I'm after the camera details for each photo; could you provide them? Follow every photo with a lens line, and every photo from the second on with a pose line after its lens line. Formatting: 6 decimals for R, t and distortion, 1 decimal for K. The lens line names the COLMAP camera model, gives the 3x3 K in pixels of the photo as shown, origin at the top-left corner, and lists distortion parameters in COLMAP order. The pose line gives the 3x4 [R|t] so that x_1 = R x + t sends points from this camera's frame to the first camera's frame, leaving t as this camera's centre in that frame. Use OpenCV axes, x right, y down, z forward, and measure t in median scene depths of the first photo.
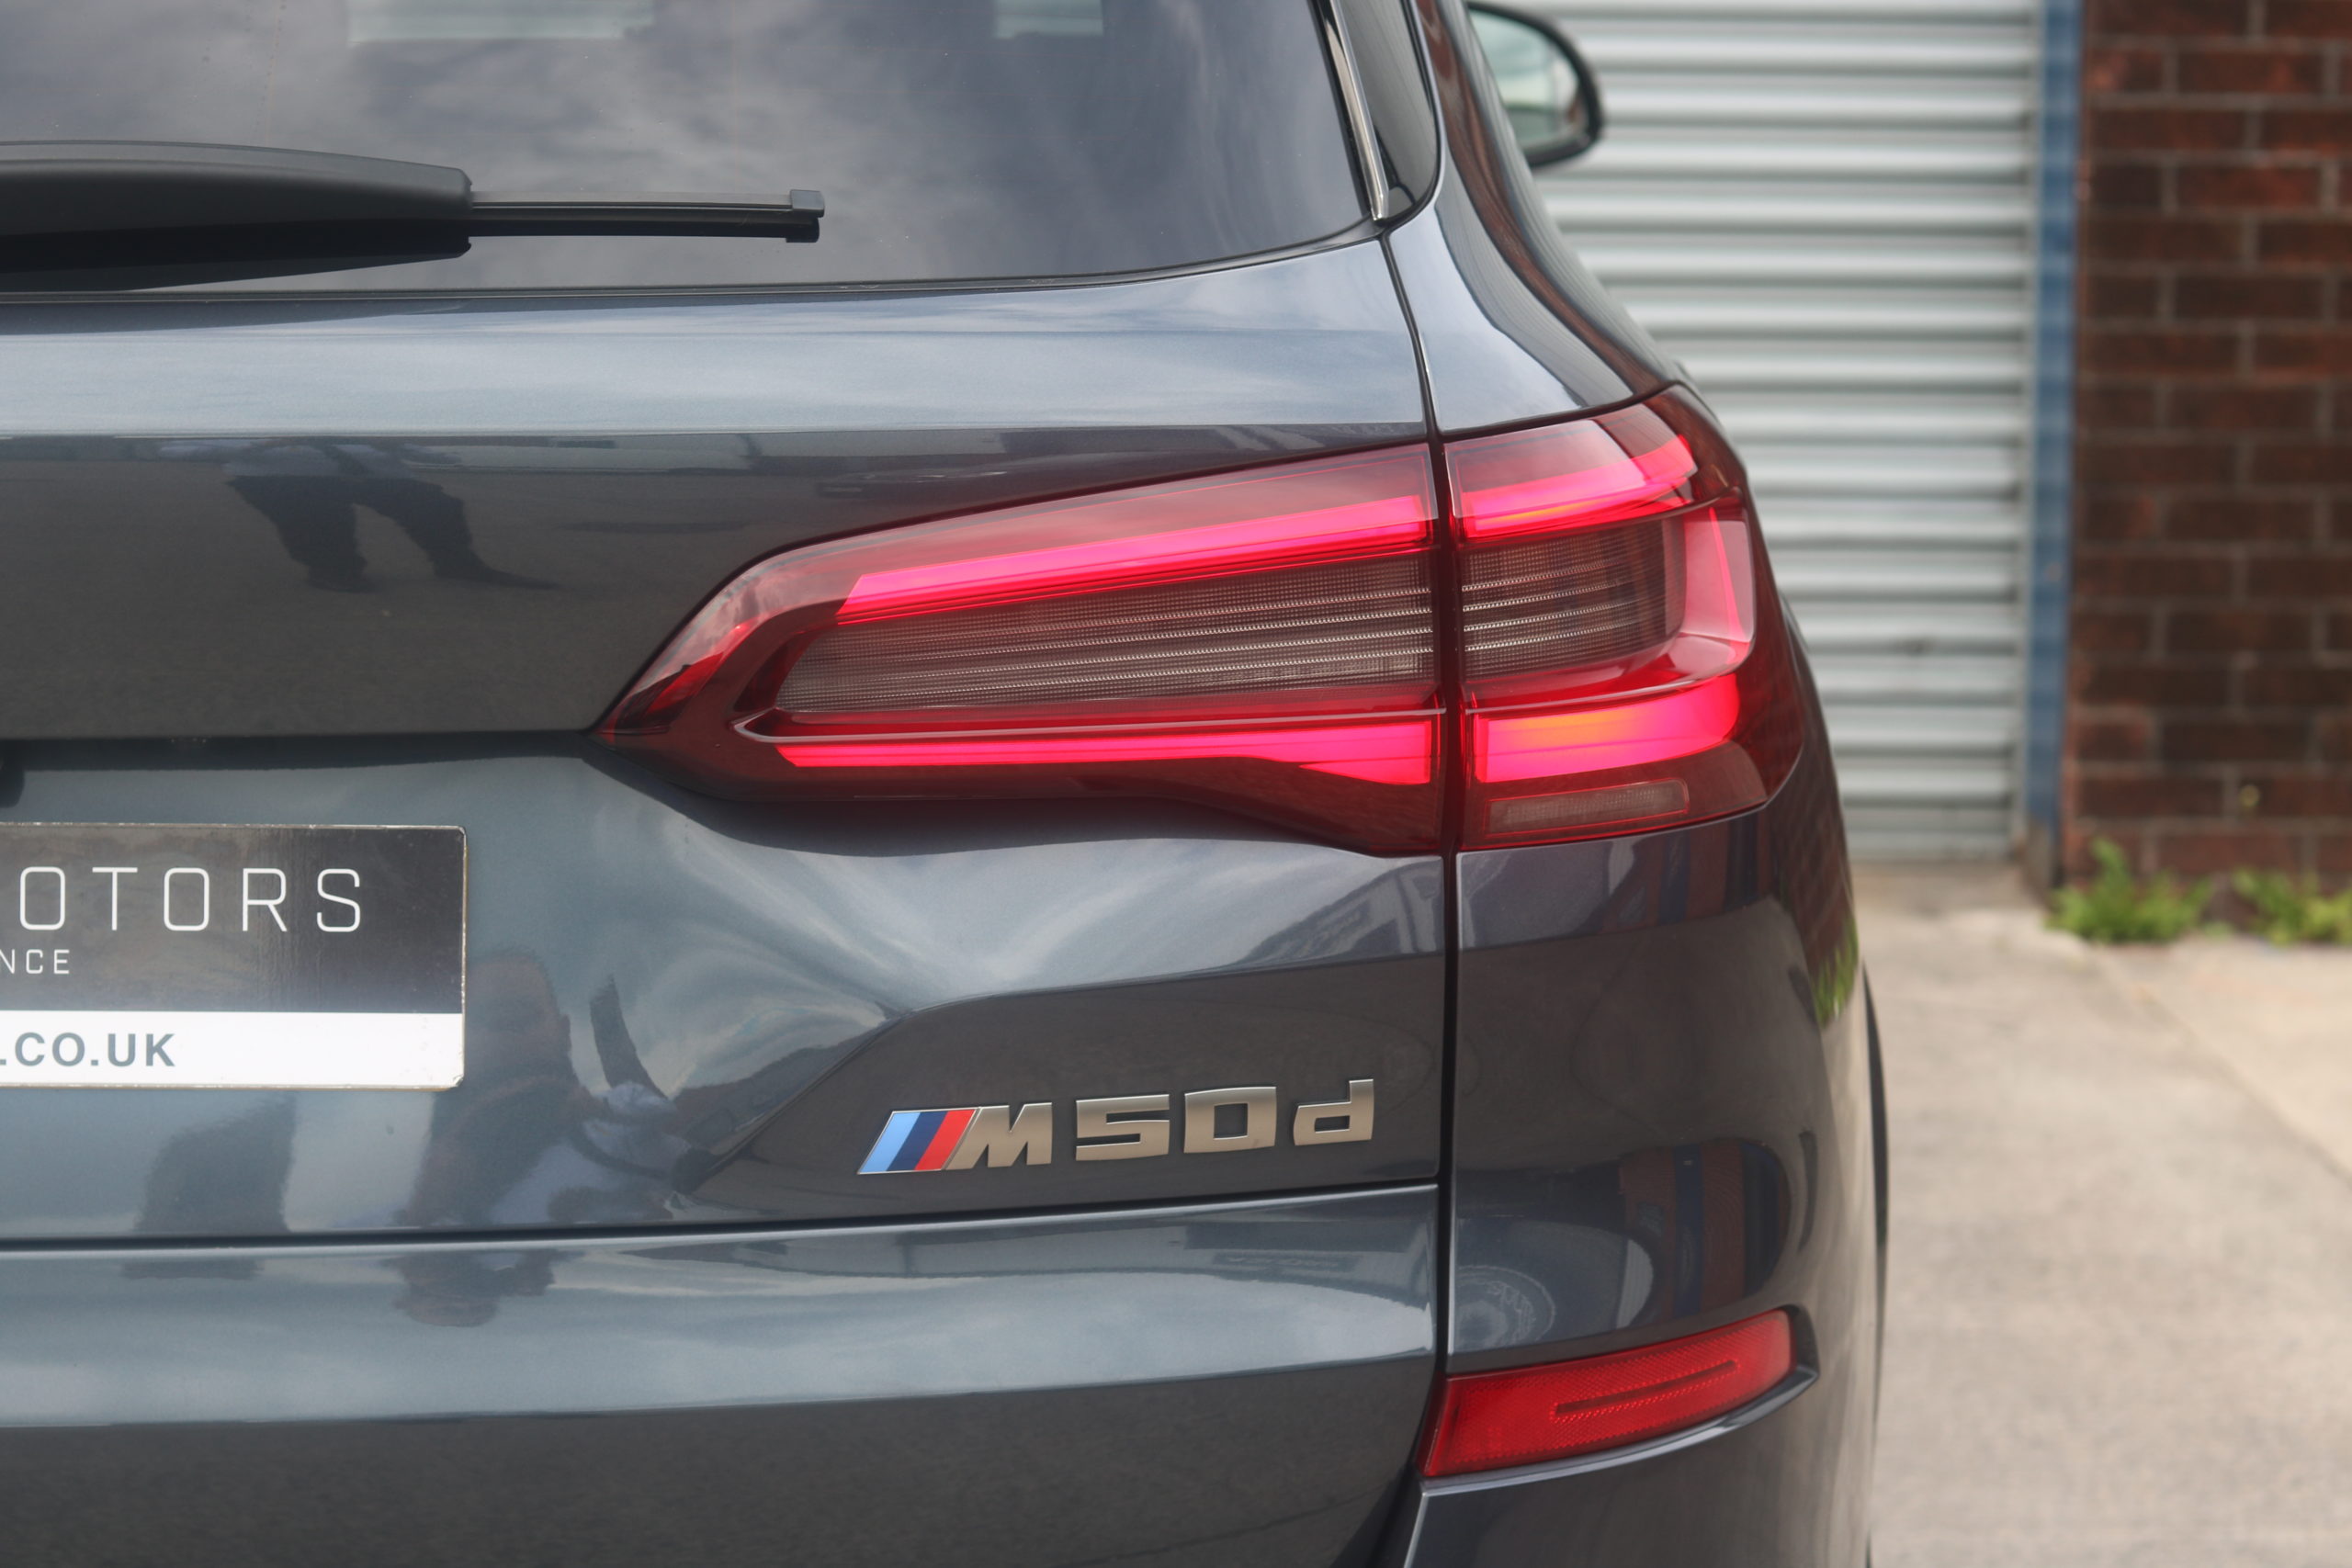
lens RADIAL K [[5492.1, 0, 1176.0], [0, 5492.1, 784.0], [0, 0, 1]] dist [-0.073440, -0.300191]
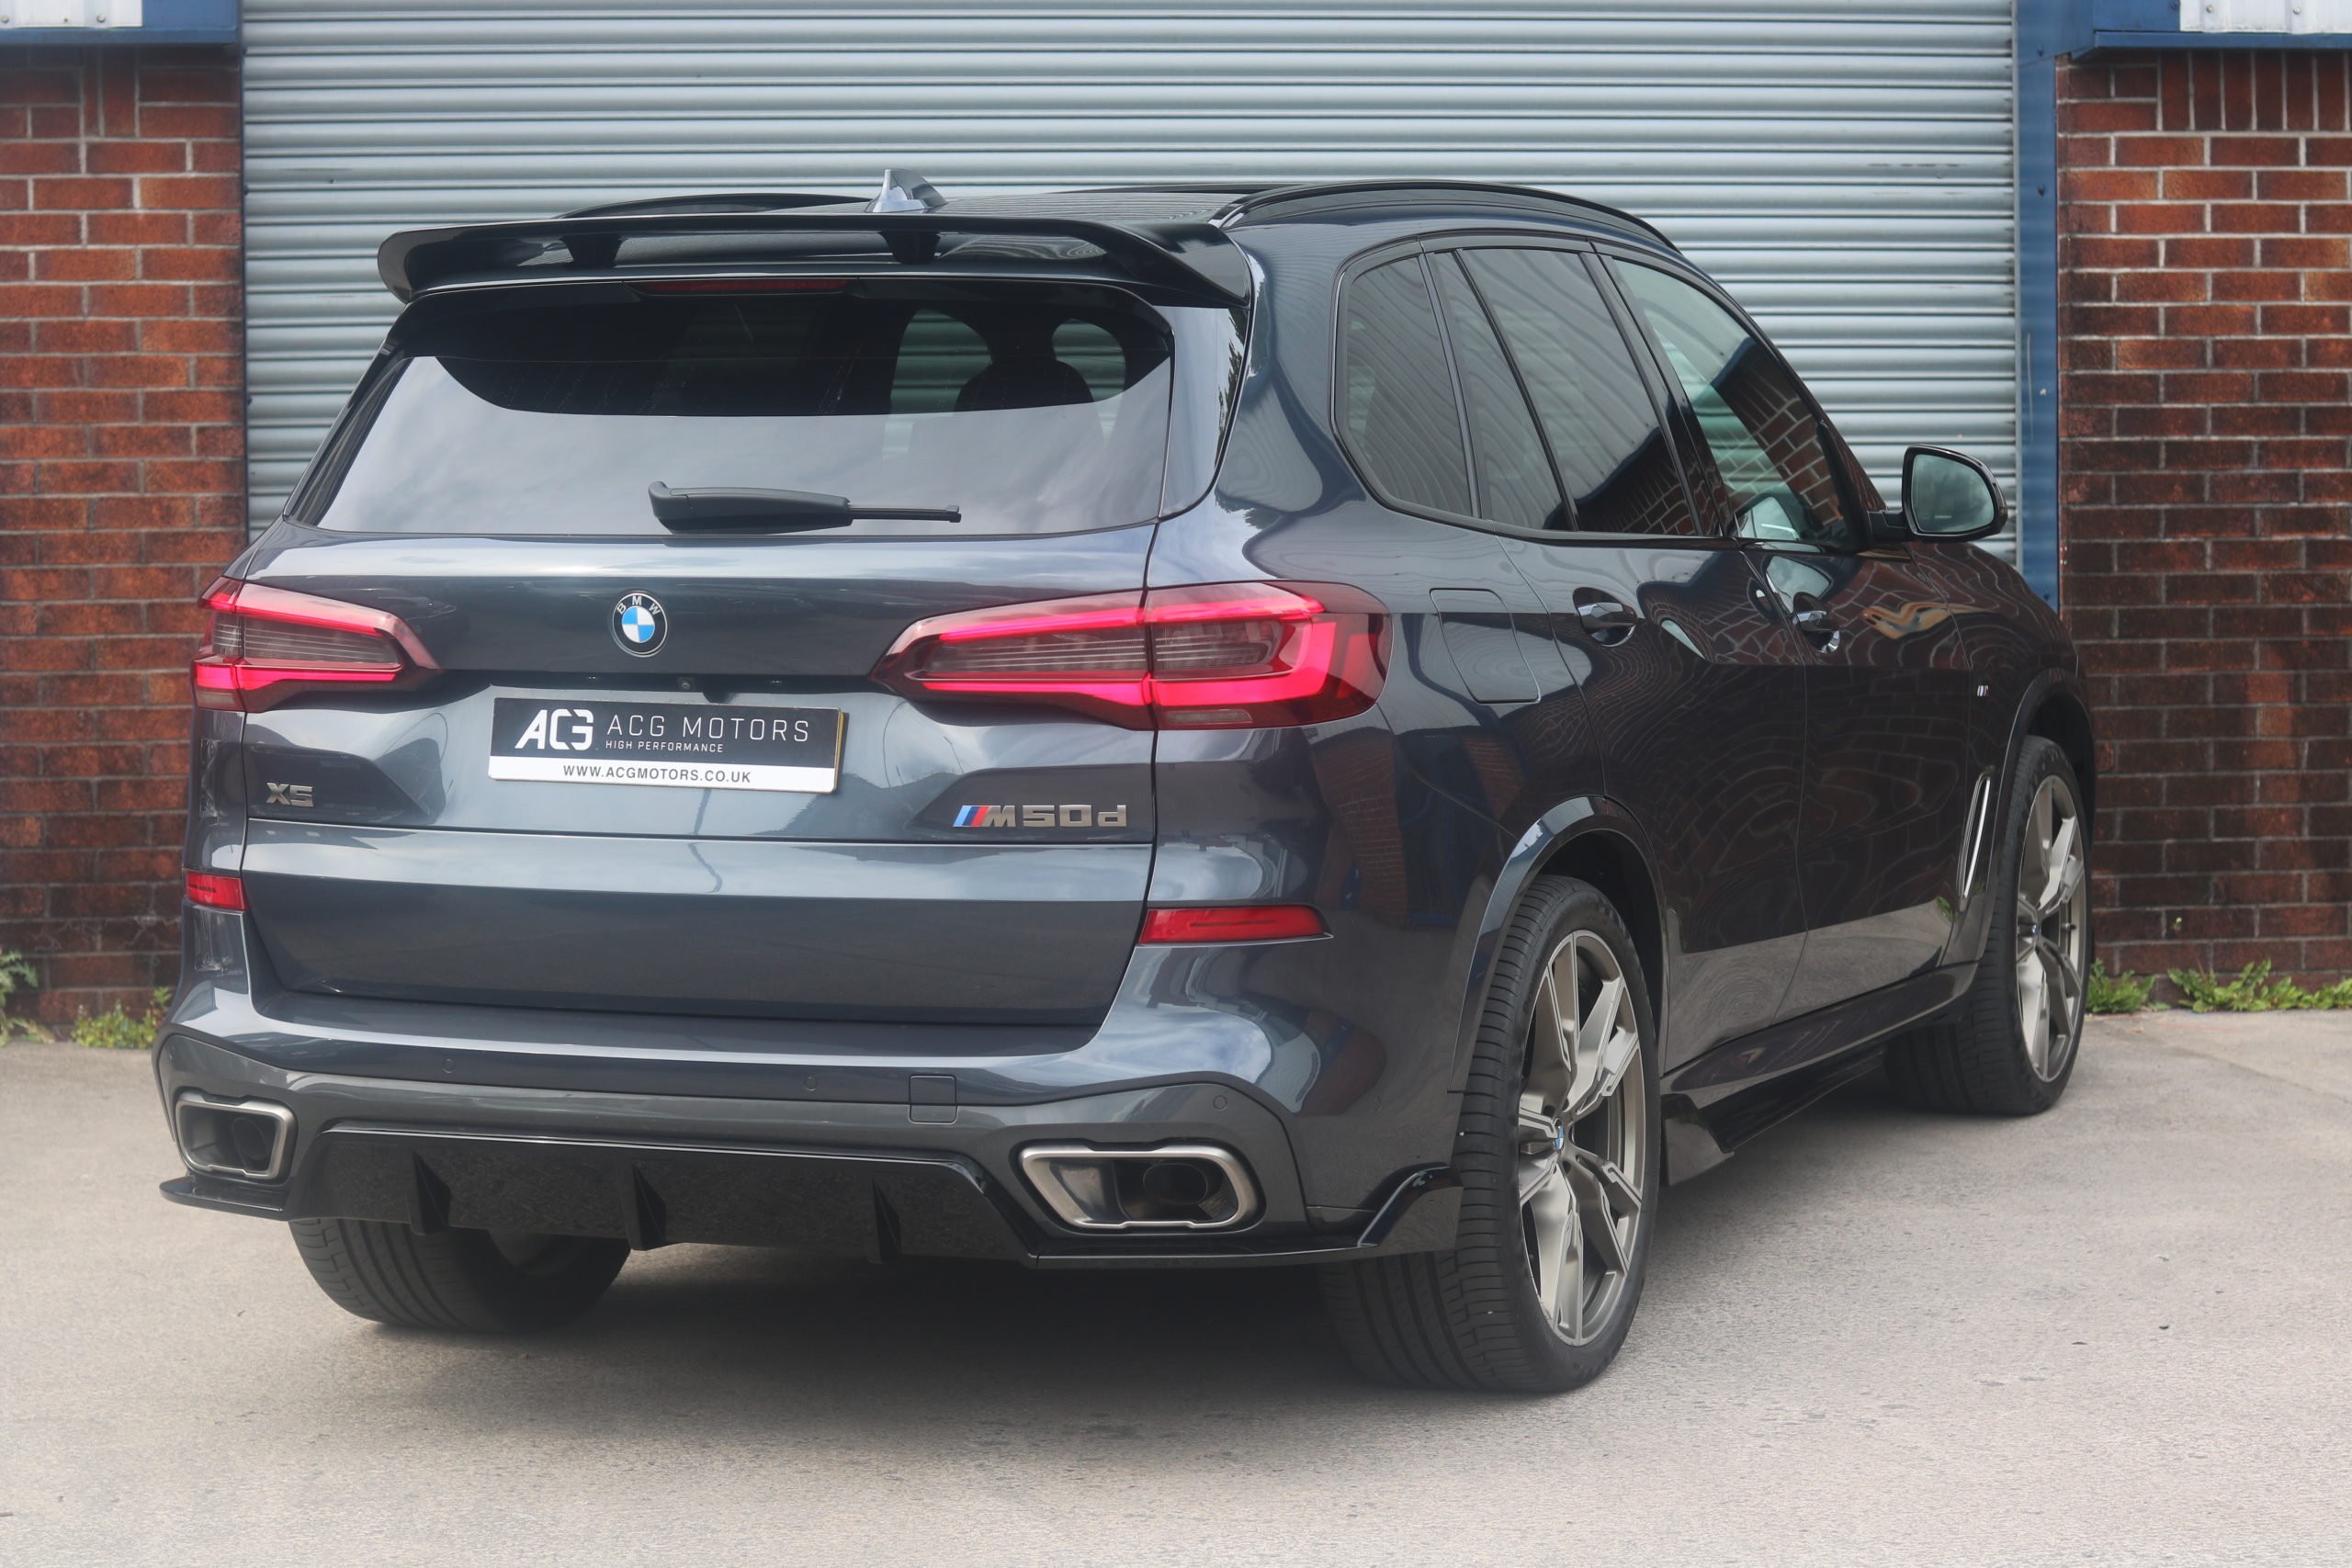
lens RADIAL K [[5492.1, 0, 1176.0], [0, 5492.1, 784.0], [0, 0, 1]] dist [-0.073440, -0.300191]
pose [[0.993947, -0.024038, 0.107200, -0.314635], [0.033760, 0.995386, -0.089815, 0.110658], [-0.104547, 0.092890, 0.990172, -0.685416]]
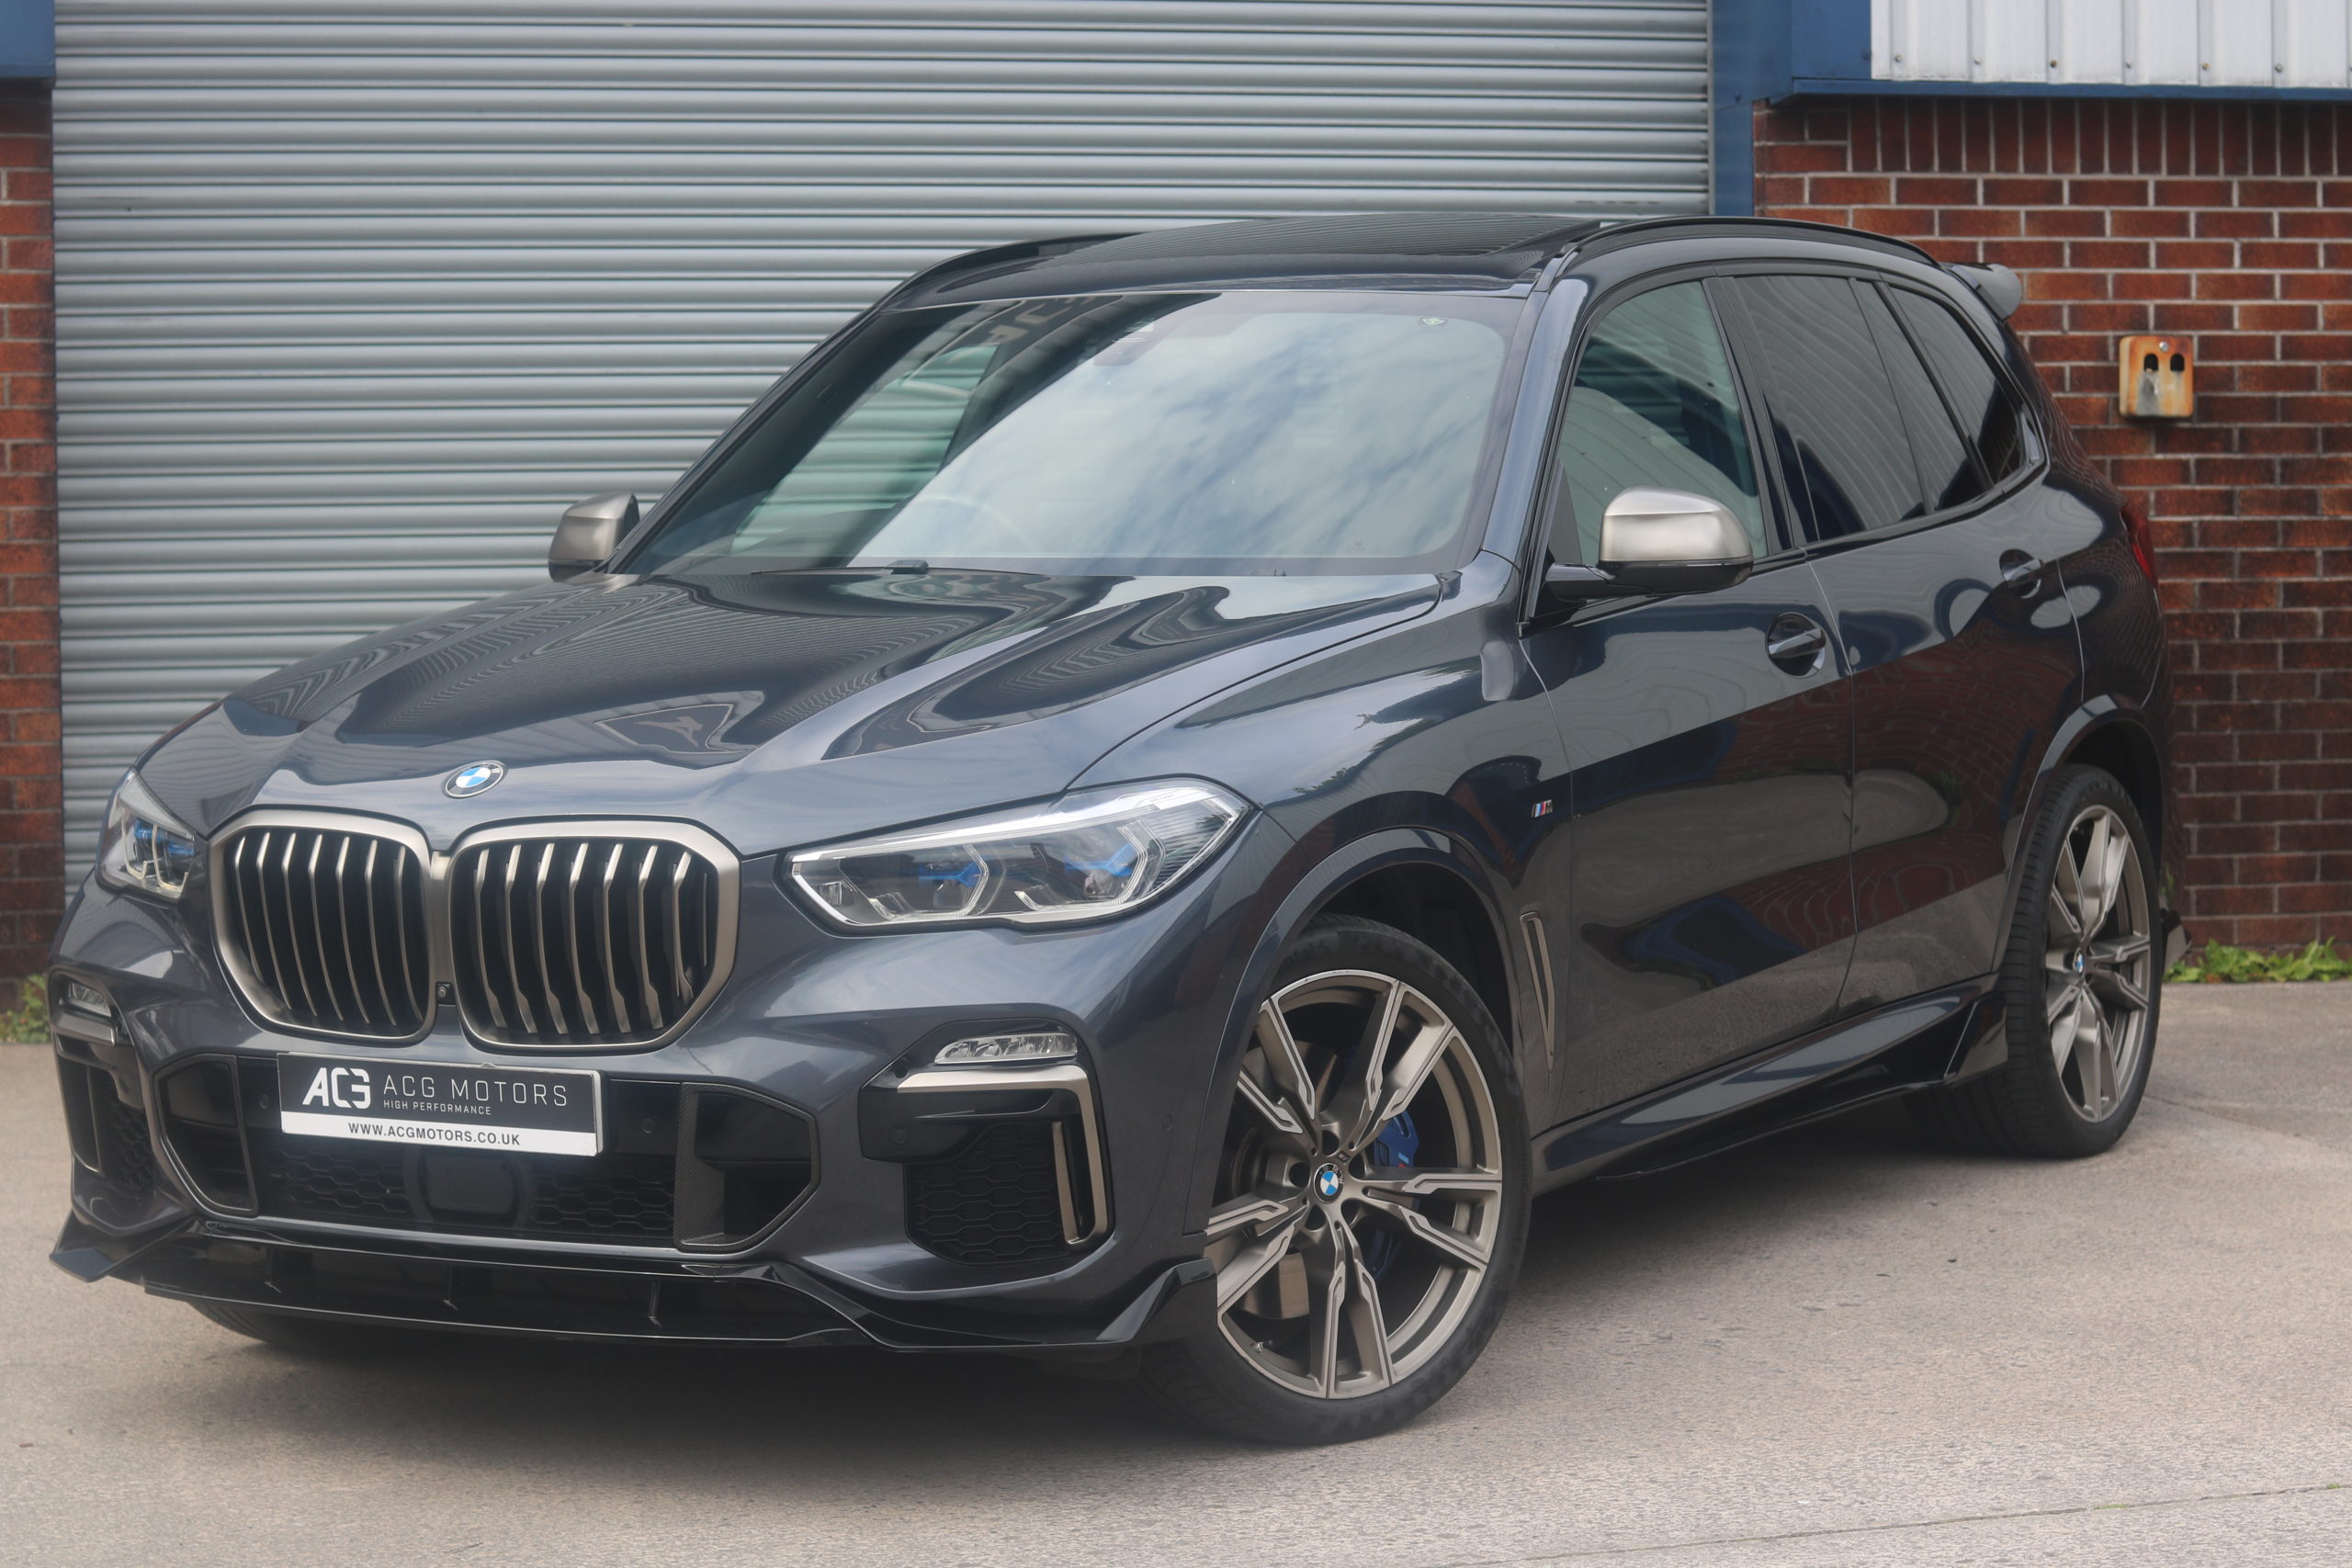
lens RADIAL K [[5492.1, 0, 1176.0], [0, 5492.1, 784.0], [0, 0, 1]] dist [-0.073440, -0.300191]
pose [[0.979834, -0.026625, 0.198032, -0.418893], [0.045444, 0.994805, -0.091097, 0.126619], [-0.194578, 0.098259, 0.975953, -0.778728]]
